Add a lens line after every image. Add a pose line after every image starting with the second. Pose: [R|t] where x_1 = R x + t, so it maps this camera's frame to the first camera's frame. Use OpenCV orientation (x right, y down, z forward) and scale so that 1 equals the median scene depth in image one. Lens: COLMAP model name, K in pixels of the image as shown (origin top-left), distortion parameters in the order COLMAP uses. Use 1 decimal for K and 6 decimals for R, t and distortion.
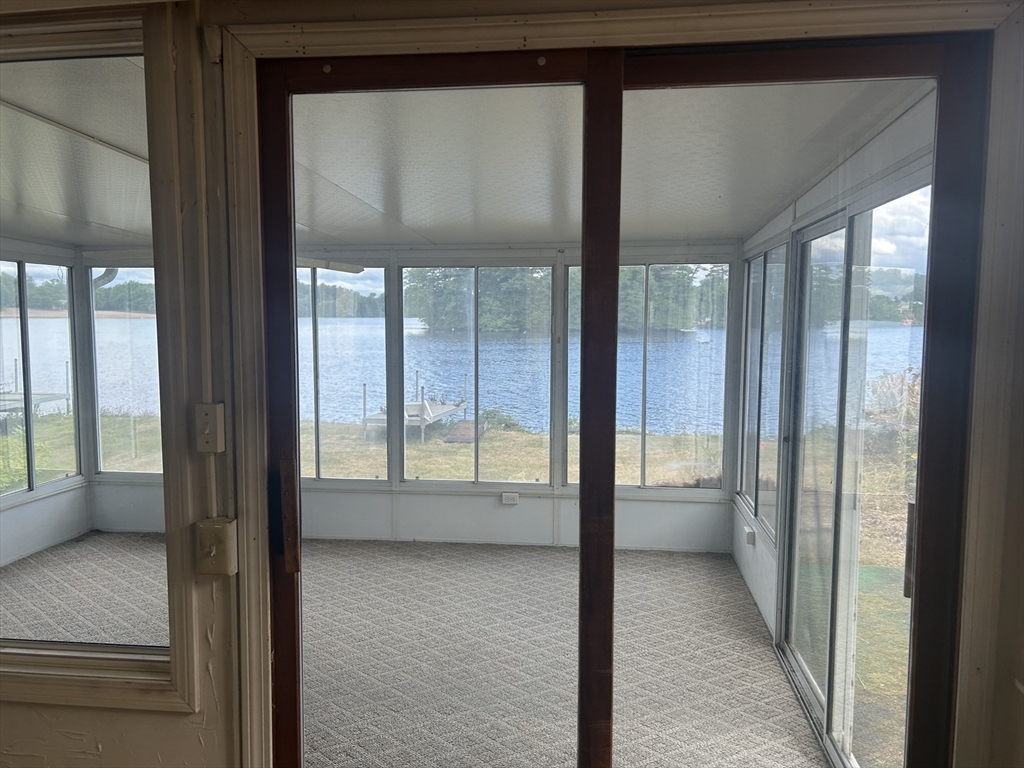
lens RADIAL K [[784.2, 0, 511.6], [0, 784.2, 396.8], [0, 0, 1]] dist [0.039438, -0.007563]
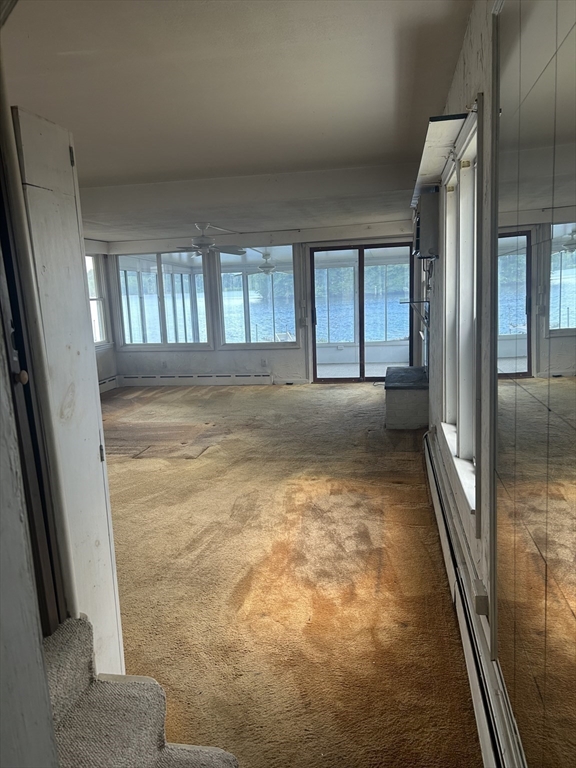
lens RADIAL K [[588.2, 0, 285.6], [0, 588.2, 400.7], [0, 0, 1]] dist [0.039438, -0.007563]
pose [[0.997103, -0.041313, -0.063865, -0.087728], [0.046713, 0.995242, 0.085509, 0.150162], [0.060028, -0.088245, 0.994288, -1.415375]]
